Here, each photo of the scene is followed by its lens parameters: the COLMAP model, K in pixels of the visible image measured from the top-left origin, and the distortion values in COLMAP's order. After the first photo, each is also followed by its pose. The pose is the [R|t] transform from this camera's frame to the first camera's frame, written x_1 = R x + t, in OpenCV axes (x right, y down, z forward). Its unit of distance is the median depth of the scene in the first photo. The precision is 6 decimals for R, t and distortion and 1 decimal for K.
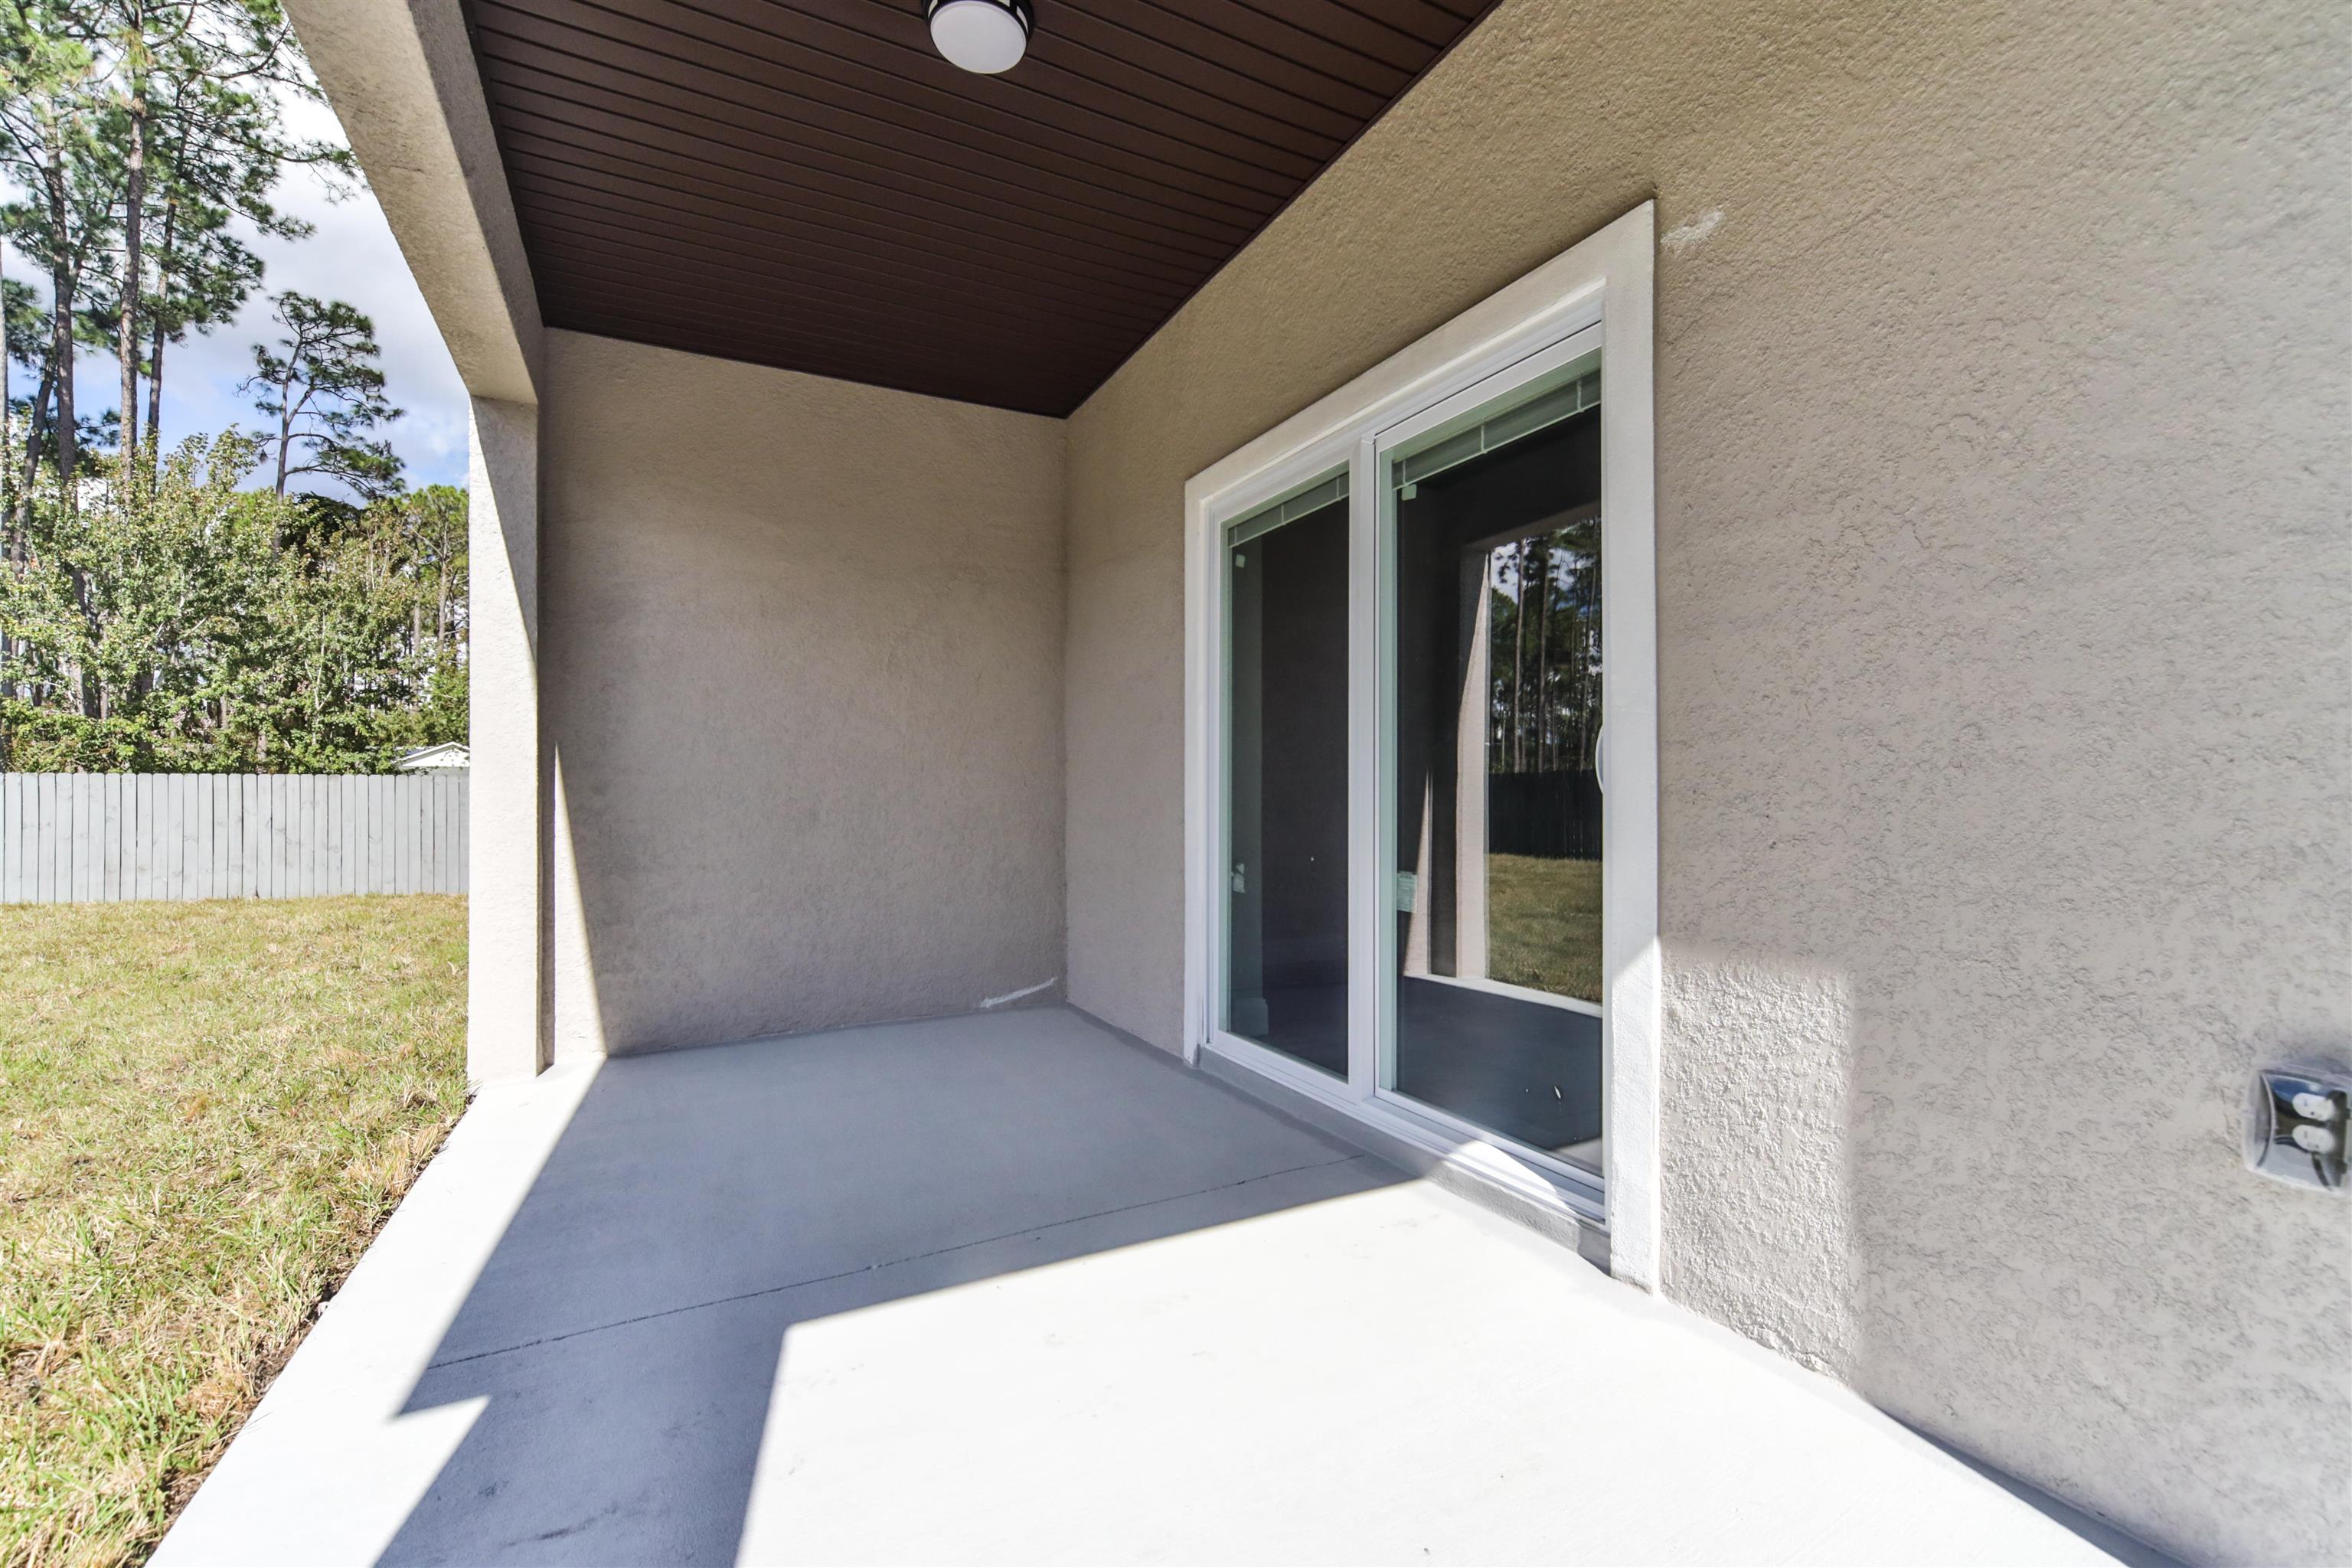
lens RADIAL K [[1021.4, 0, 1146.8], [0, 1021.4, 794.2], [0, 0, 1]] dist [-0.003187, 0.000219]
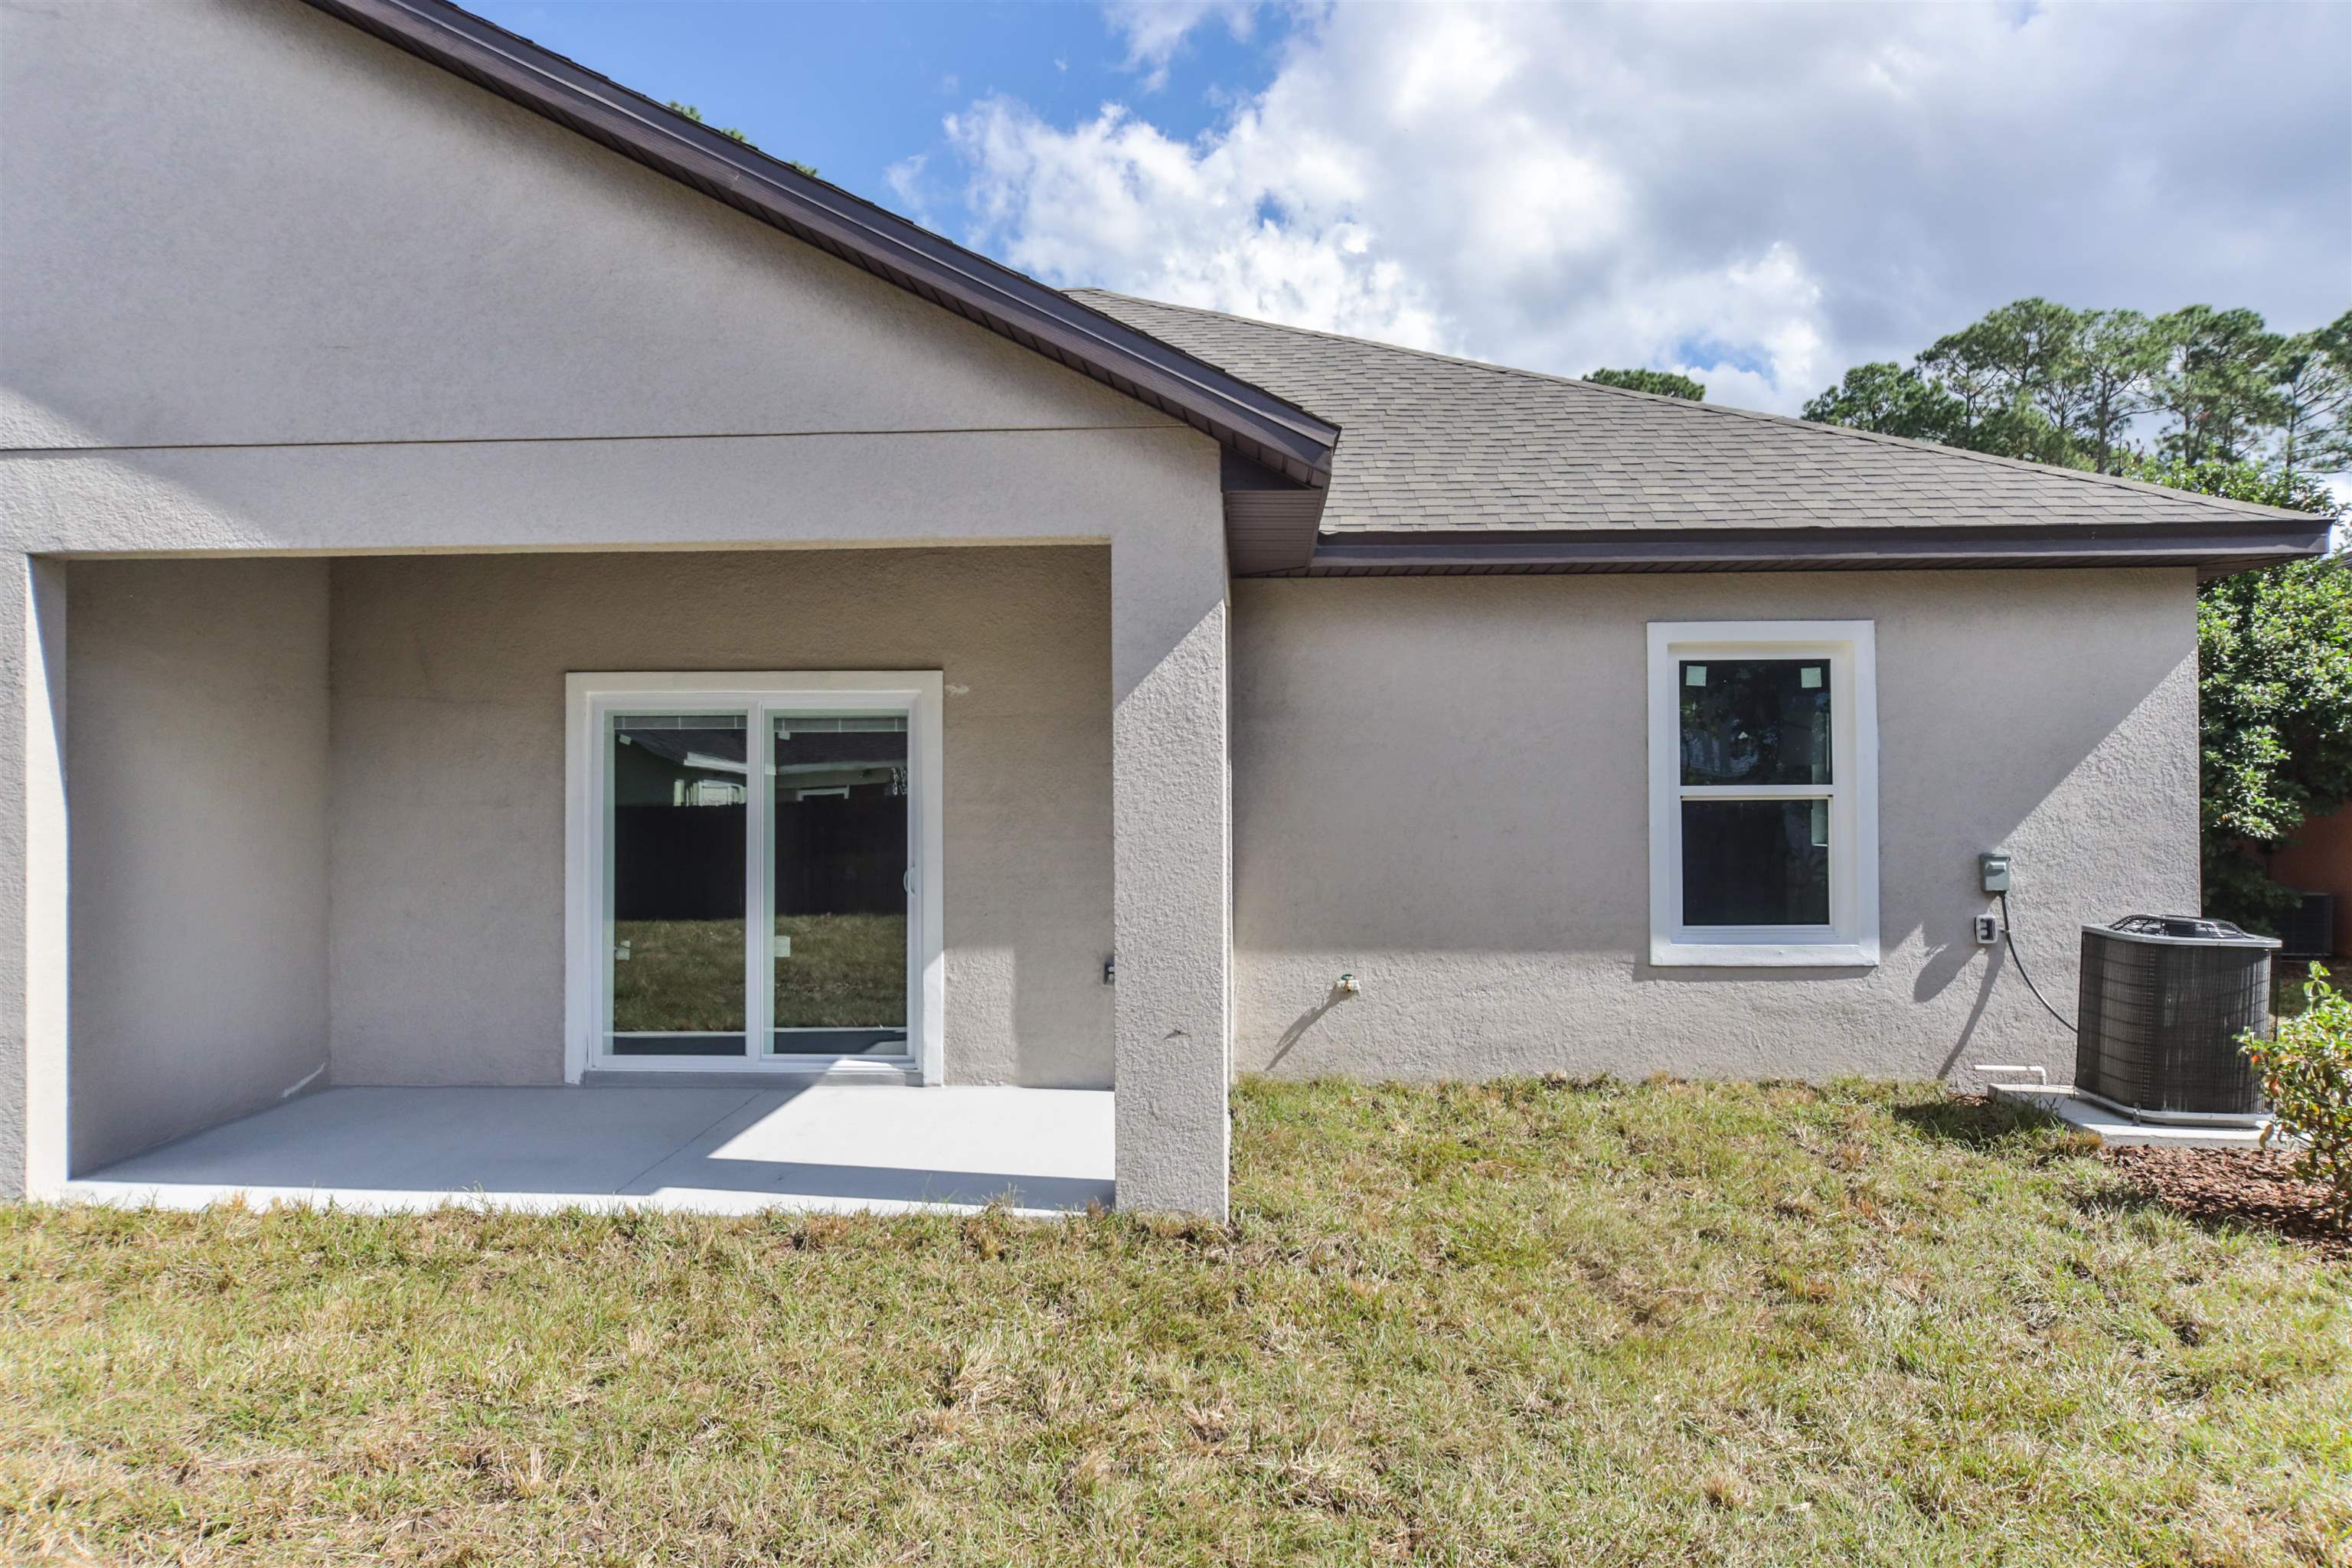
lens RADIAL K [[1659.1, 0, 1184.3], [0, 1659.1, 758.6], [0, 0, 1]] dist [0.008815, 0.003716]
pose [[0.491183, 0.019003, 0.870849, -1.890682], [0.000601, 0.999754, -0.022155, -0.167898], [-0.871056, 0.011405, 0.491051, -1.066684]]
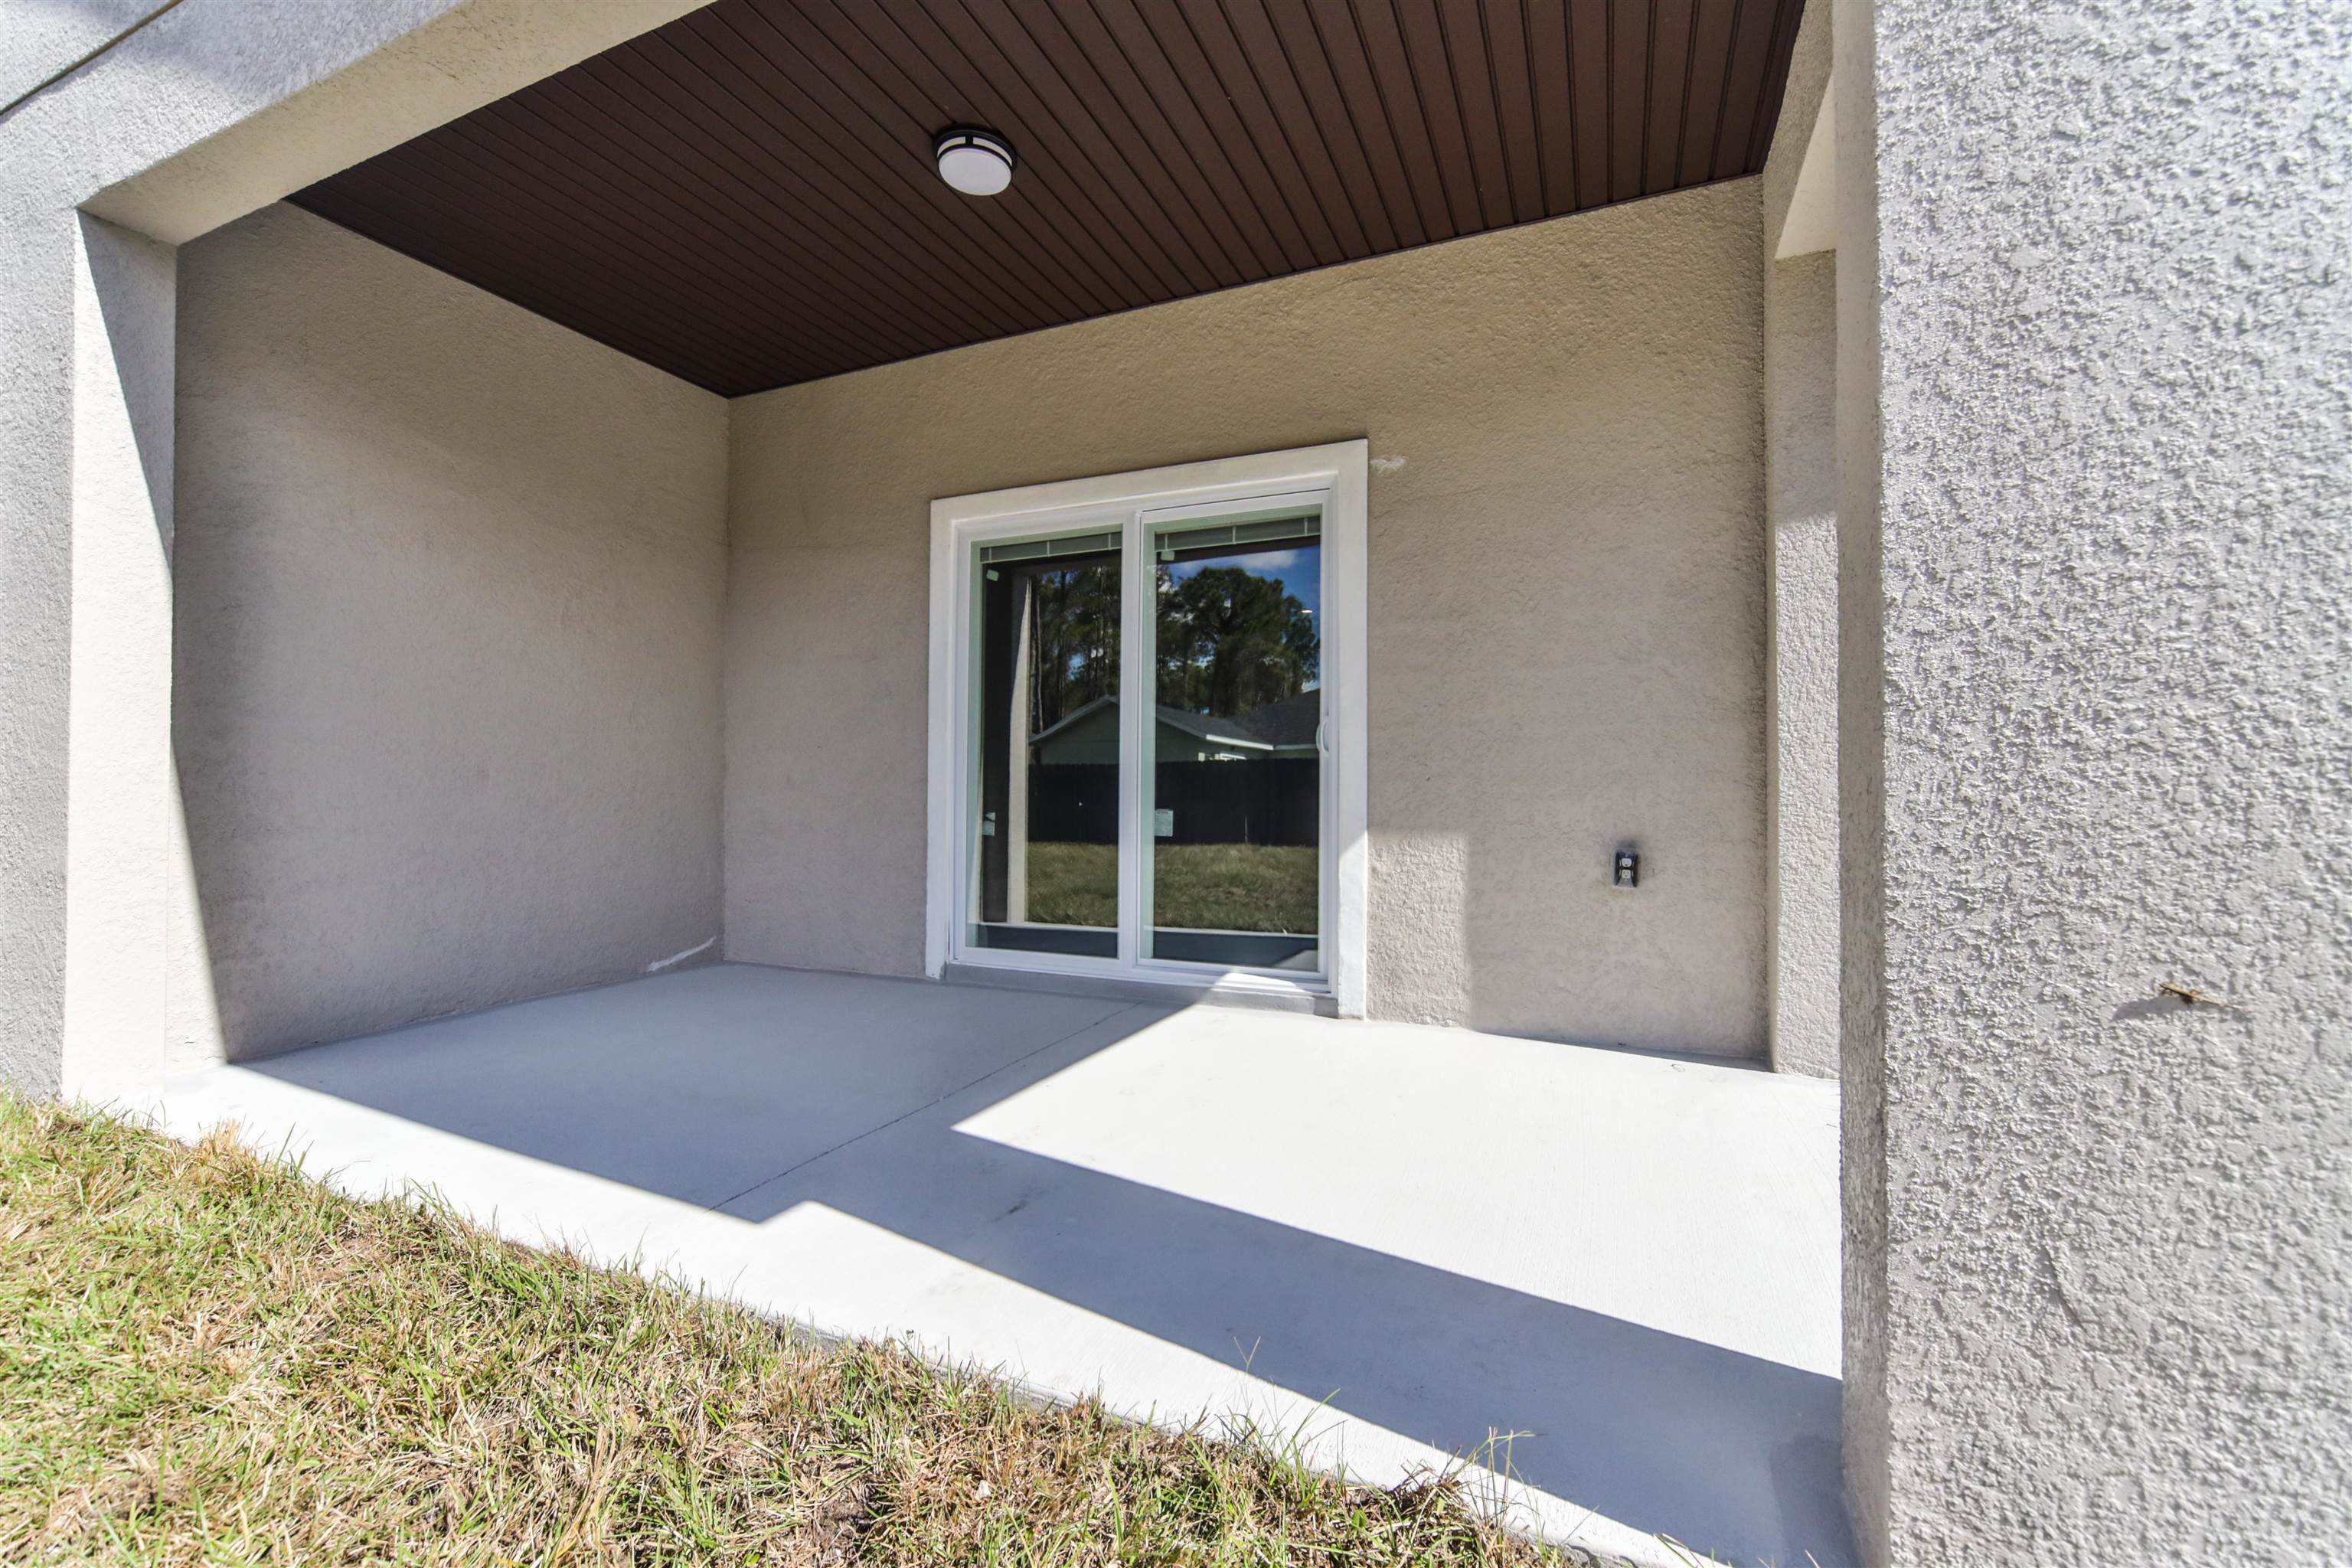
lens RADIAL K [[1023.8, 0, 1182.3], [0, 1023.8, 789.4], [0, 0, 1]] dist [-0.002742, 0.001107]
pose [[0.765692, 0.010188, 0.643127, -0.628334], [-0.008553, 0.999947, -0.005657, 0.050267], [-0.643151, -0.001169, 0.765739, -0.148653]]
